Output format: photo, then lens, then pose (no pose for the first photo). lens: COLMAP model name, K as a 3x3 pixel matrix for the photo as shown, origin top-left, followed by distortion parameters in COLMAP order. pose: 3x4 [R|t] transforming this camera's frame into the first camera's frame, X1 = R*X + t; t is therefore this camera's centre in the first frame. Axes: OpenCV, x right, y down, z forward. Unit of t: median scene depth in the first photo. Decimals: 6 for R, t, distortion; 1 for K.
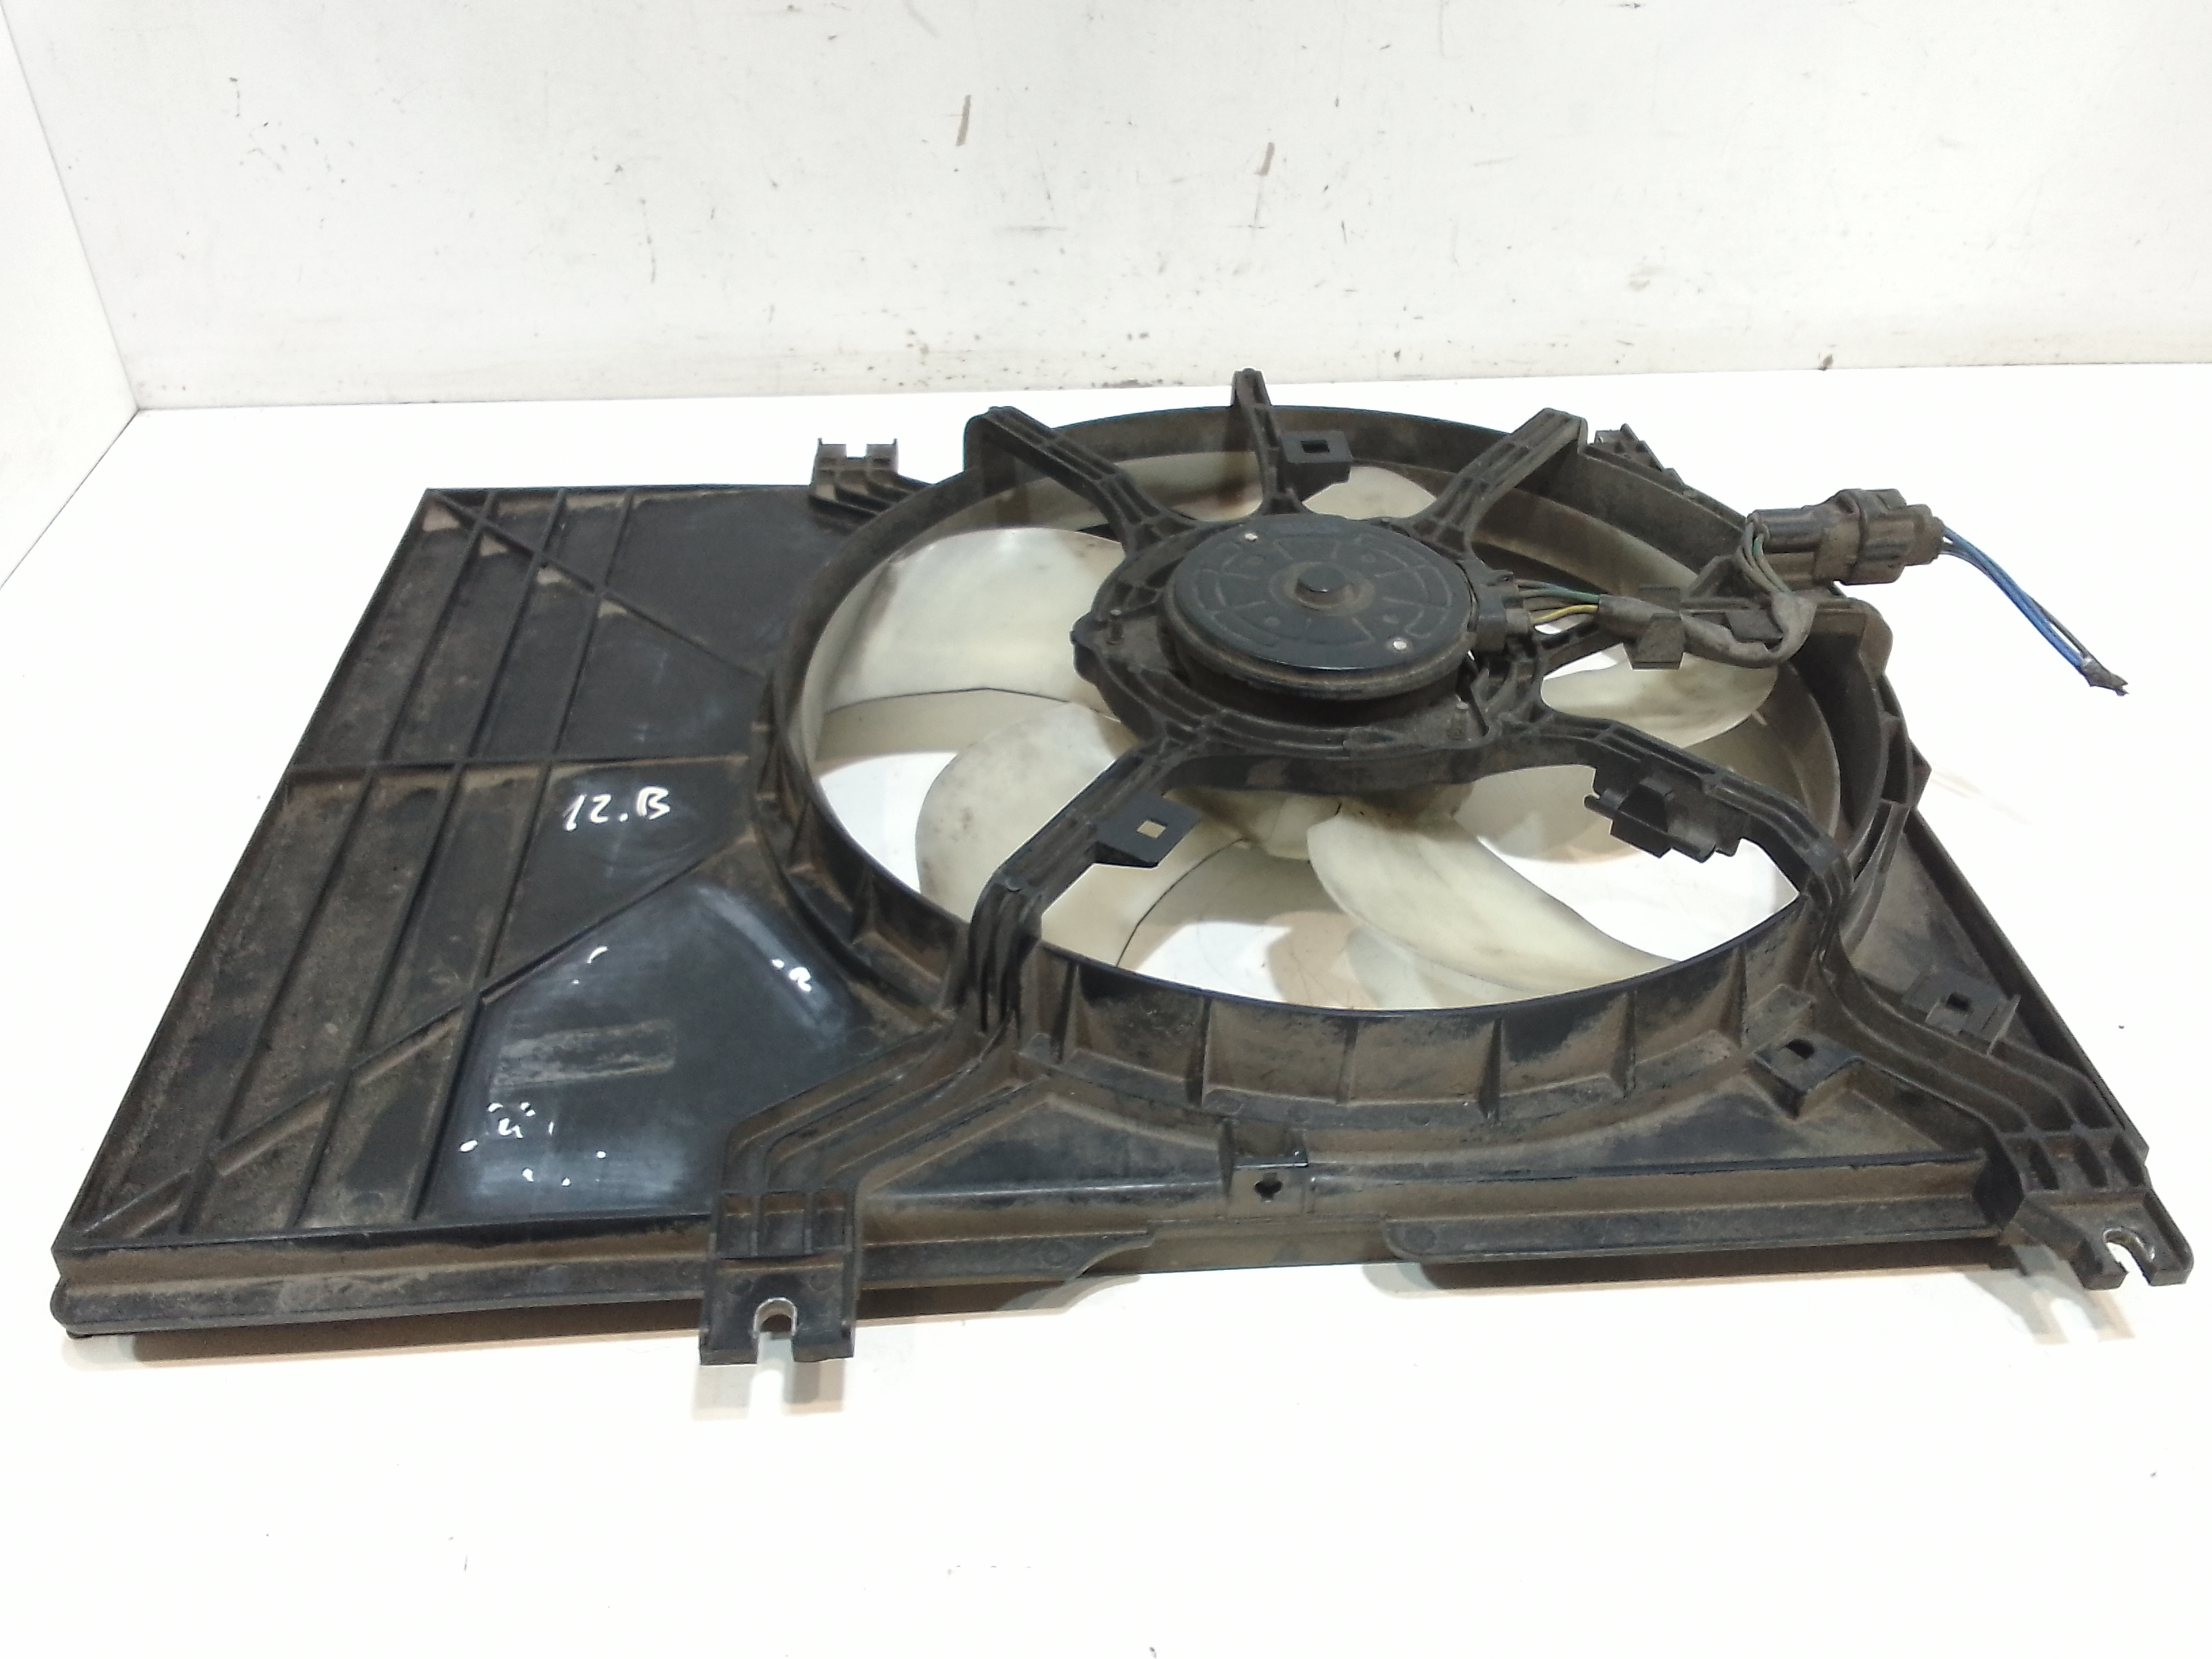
lens RADIAL K [[1740.3, 0, 1100.0], [0, 1740.3, 831.2], [0, 0, 1]] dist [0.058511, -0.100514]
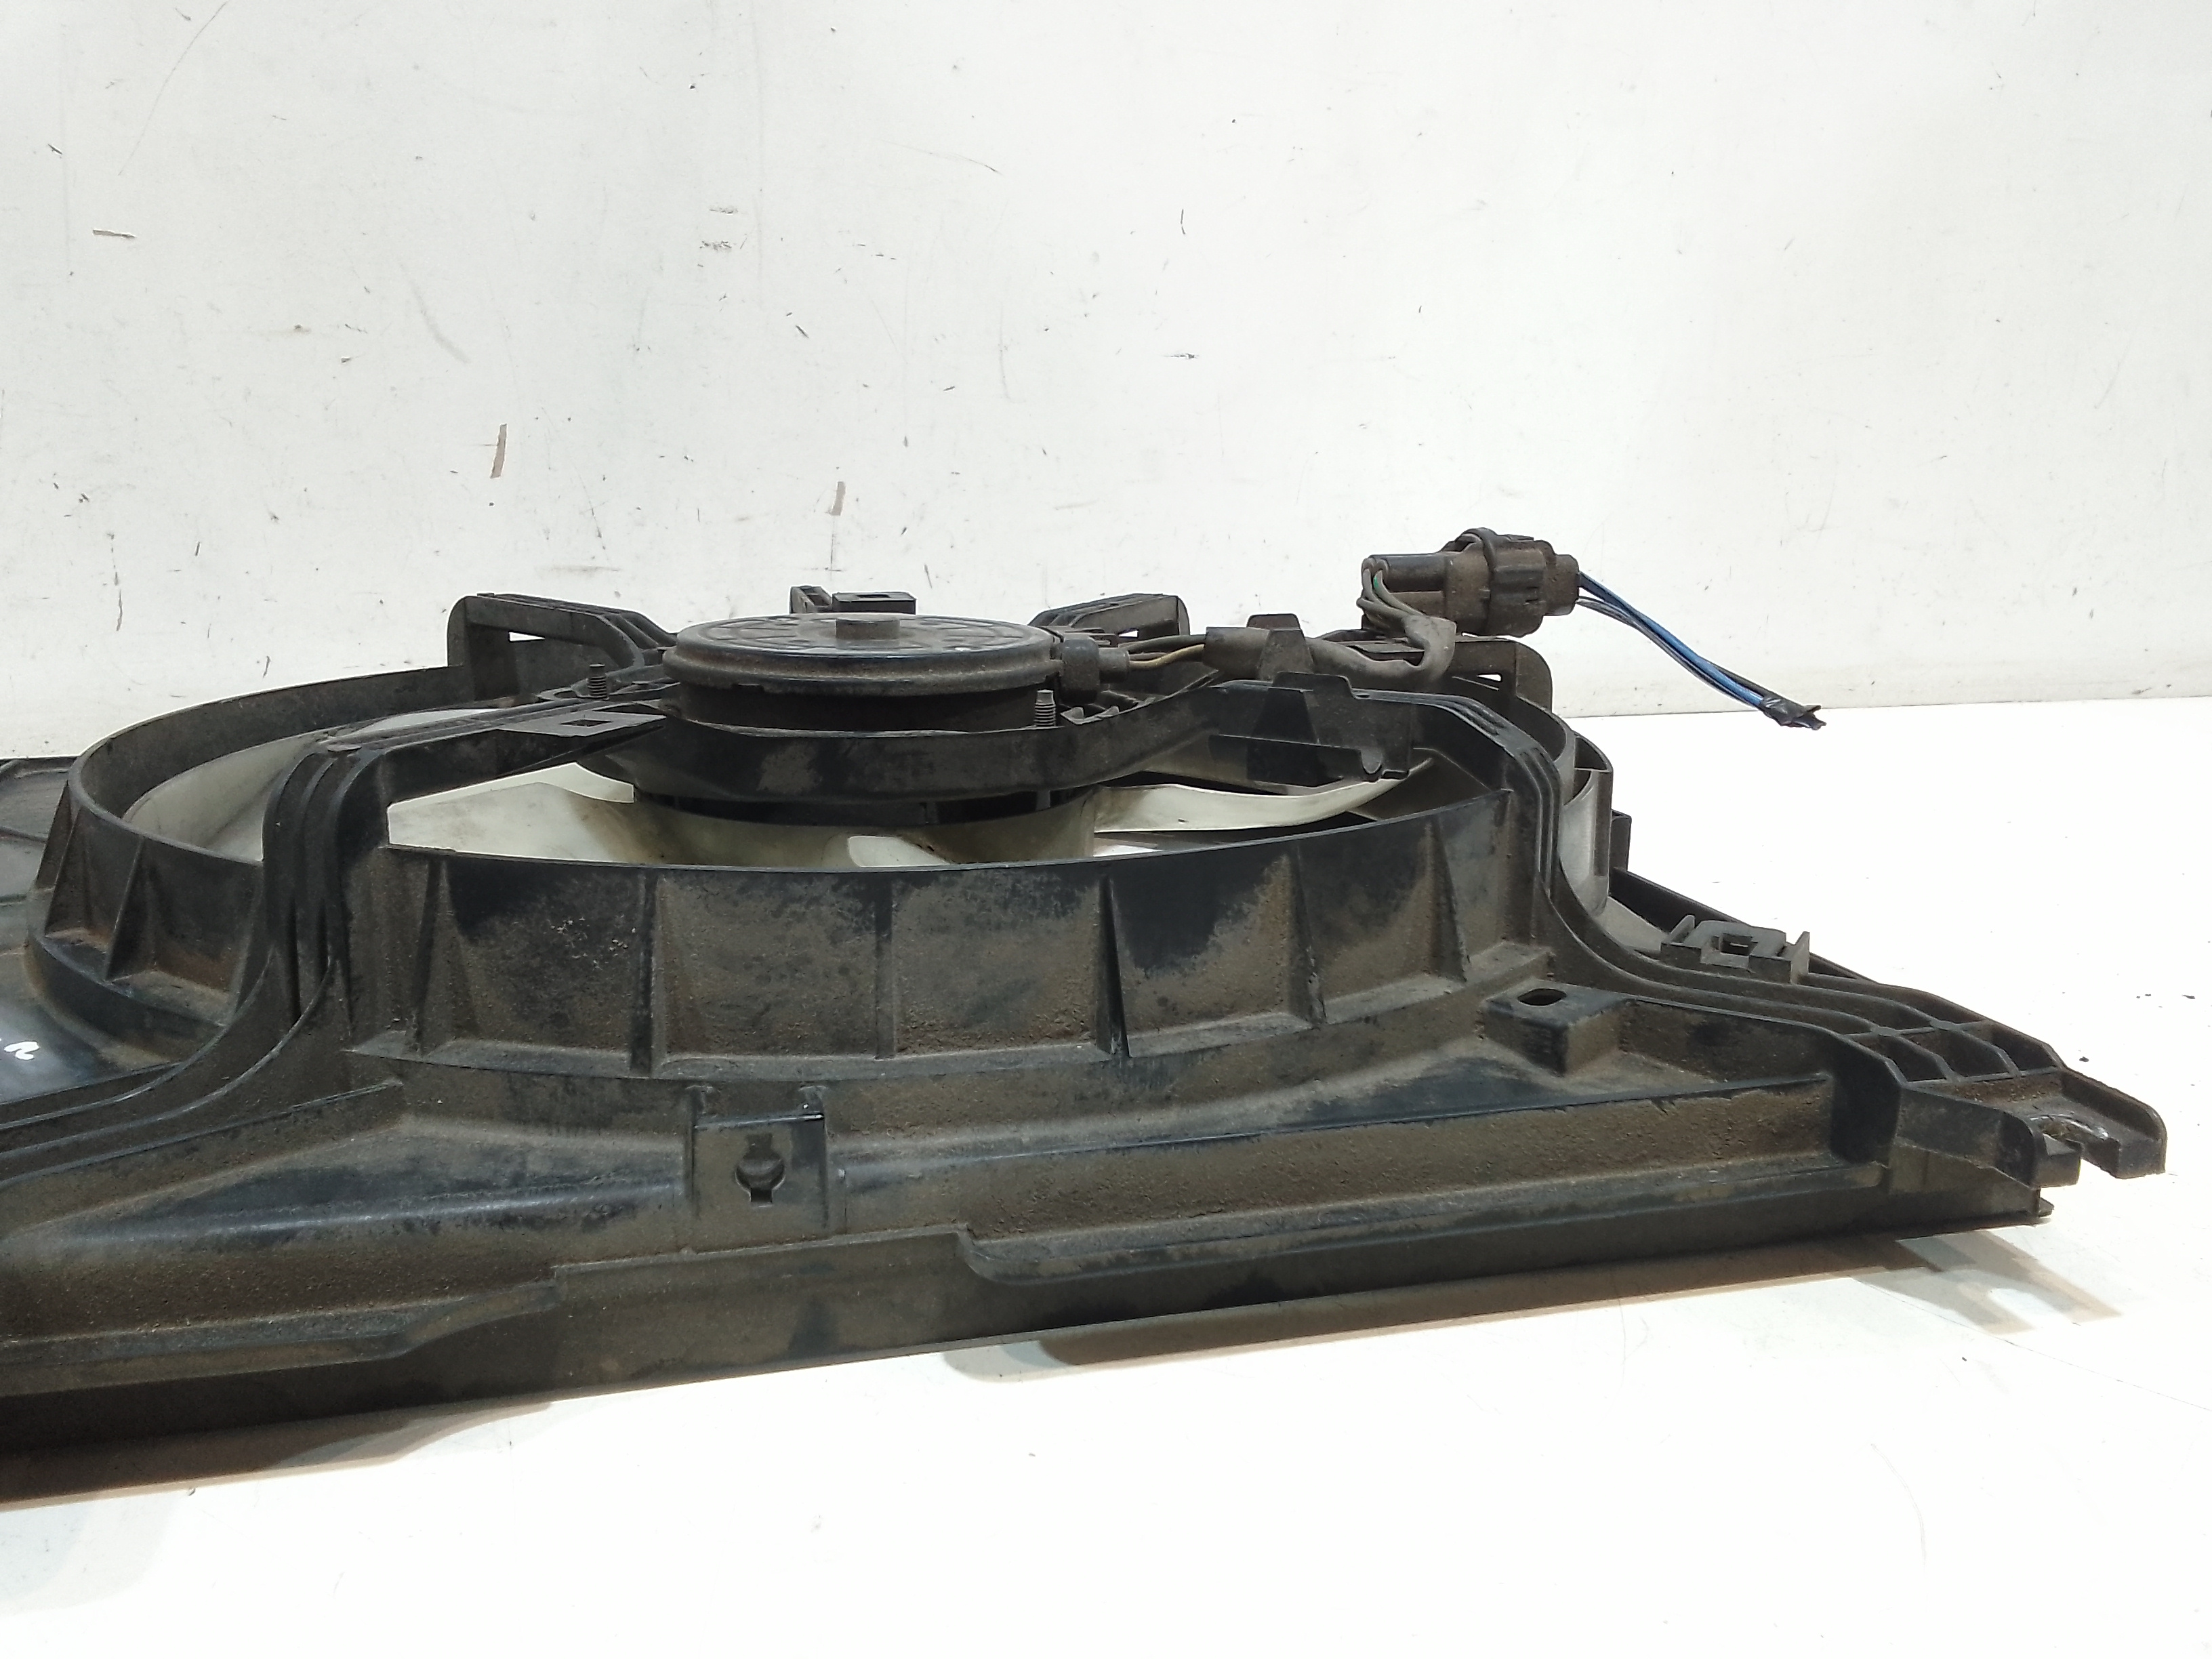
lens RADIAL K [[1740.3, 0, 1116.2], [0, 1740.3, 827.1], [0, 0, 1]] dist [0.058511, -0.100514]
pose [[0.981446, -0.039212, 0.187689, 0.092735], [0.117735, 0.895843, -0.428490, 0.315693], [-0.151337, 0.442637, 0.883838, 0.346034]]
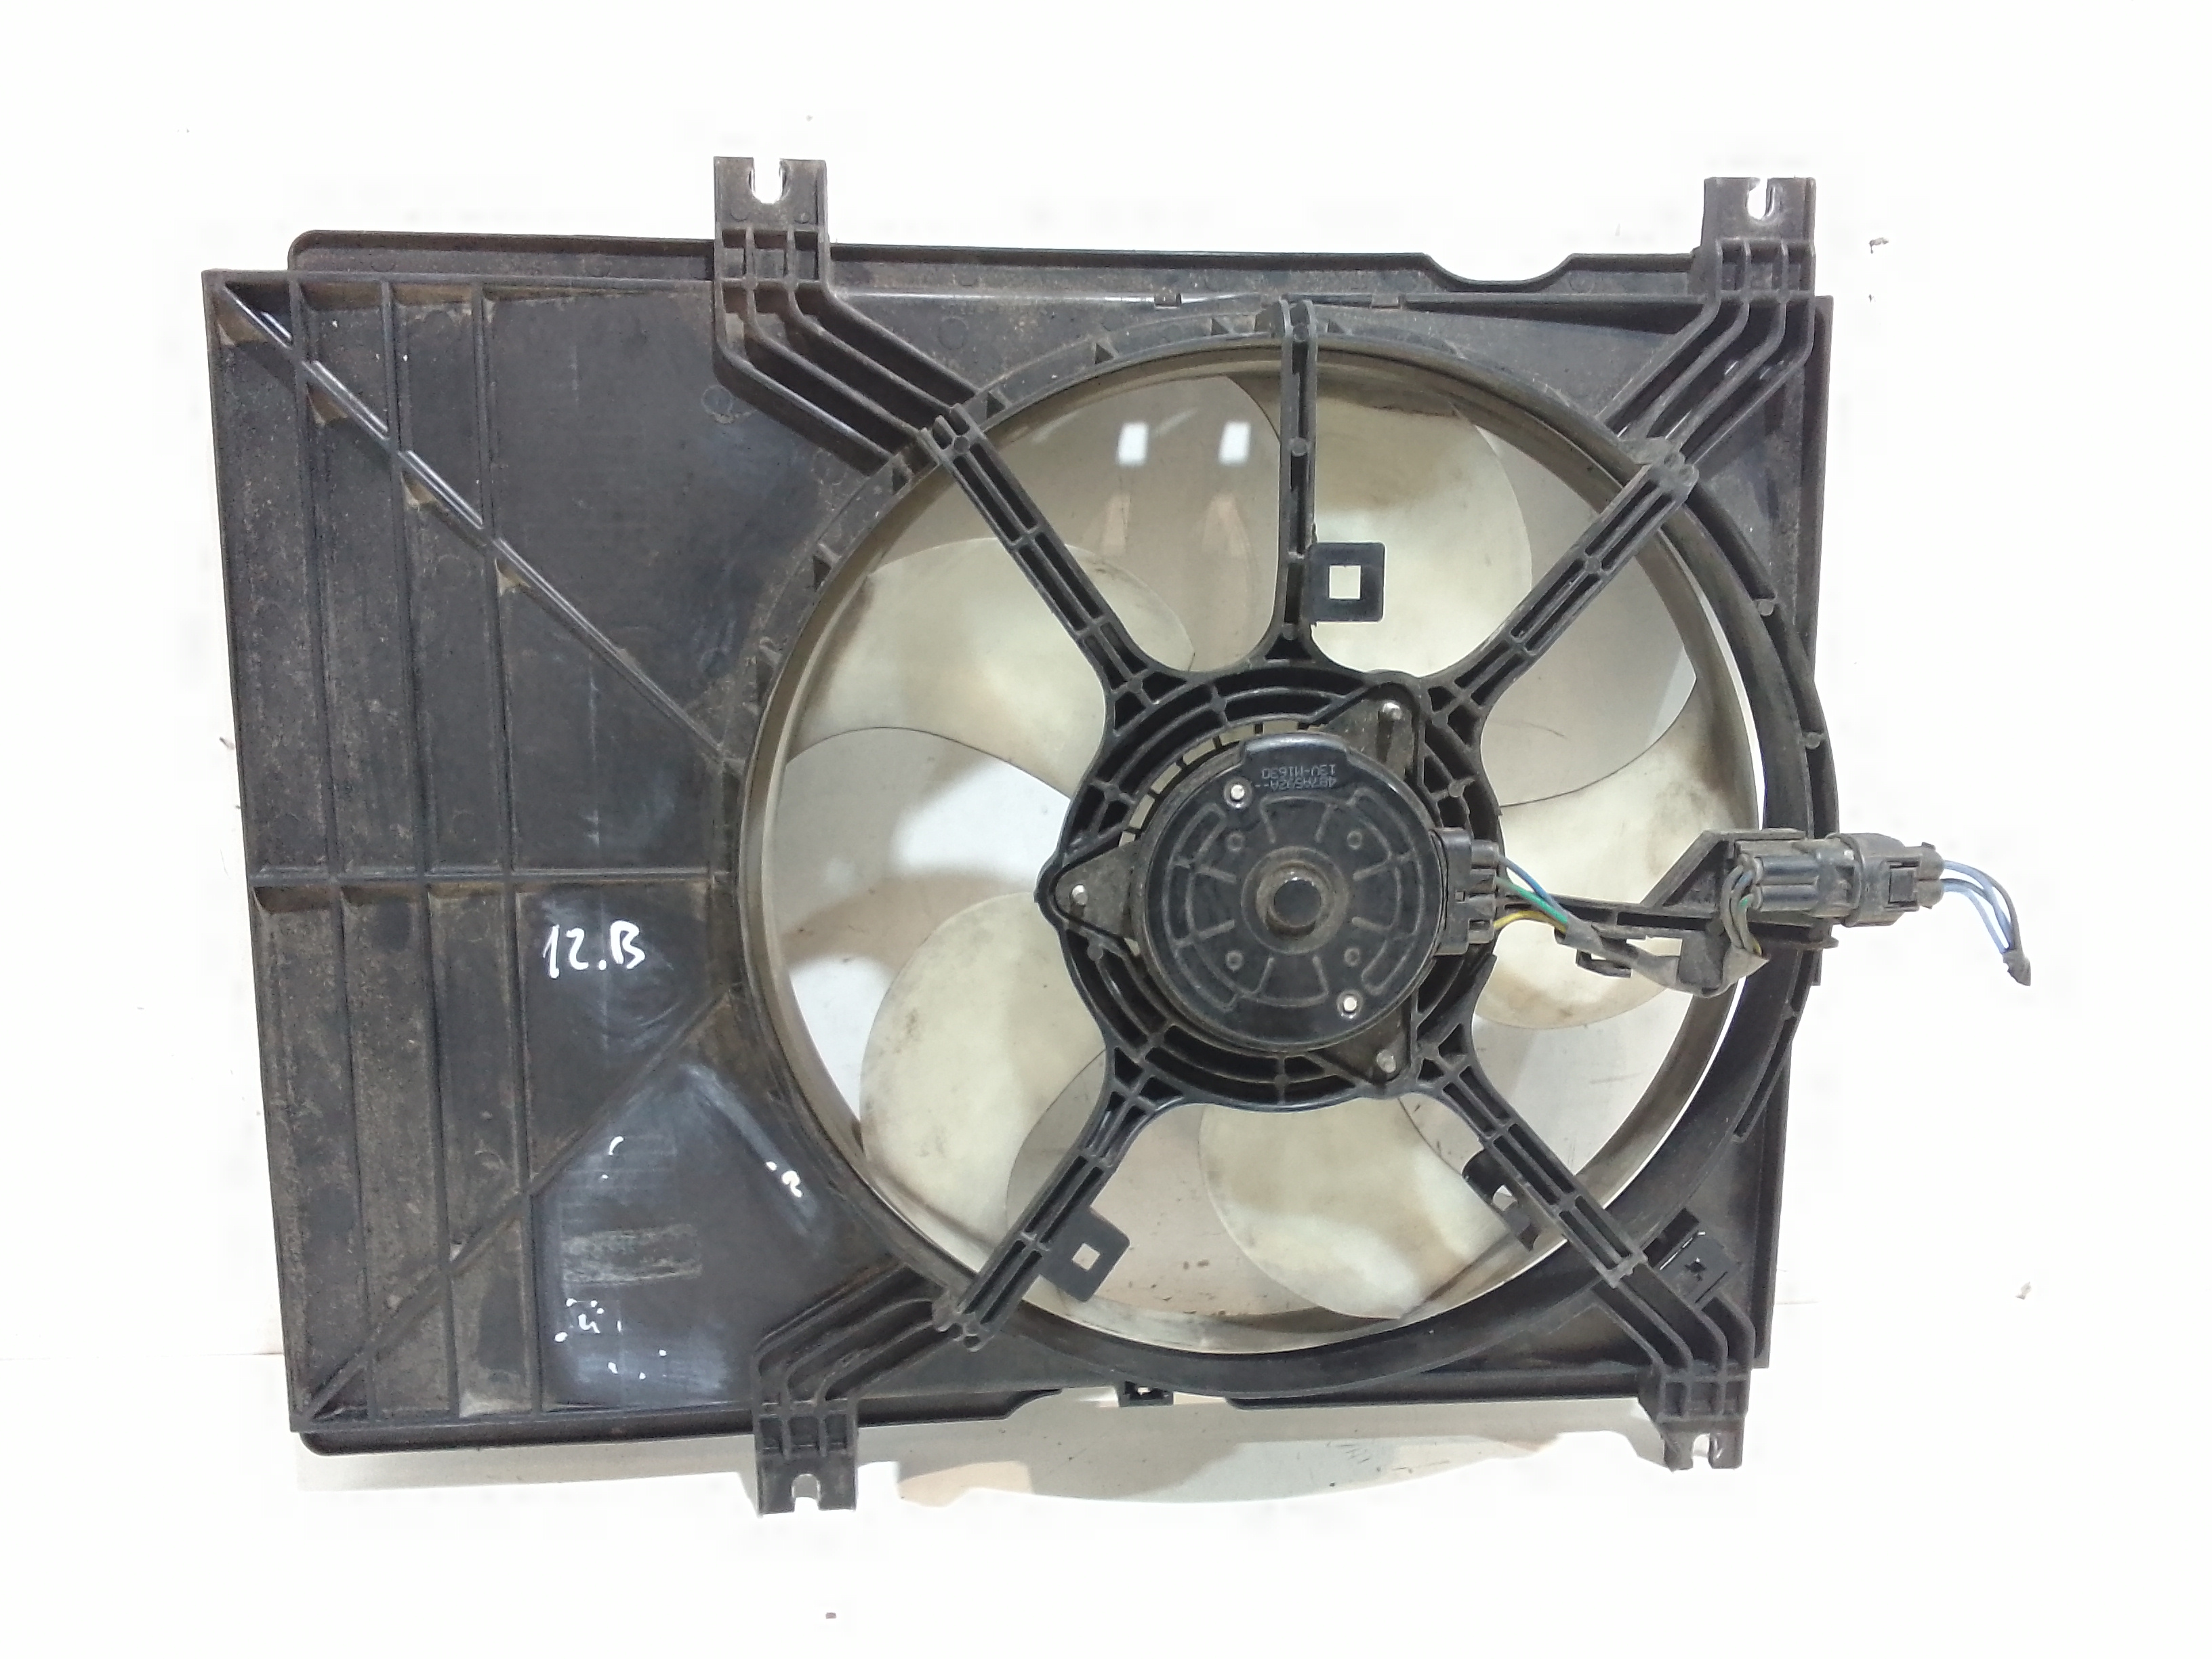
lens RADIAL K [[1740.3, 0, 1104.4], [0, 1740.3, 829.7], [0, 0, 1]] dist [0.058511, -0.100514]
pose [[0.994832, 0.057347, 0.083789, -0.068986], [-0.101042, 0.477990, 0.872534, -1.086621], [0.009986, -0.876491, 0.481314, 0.612499]]
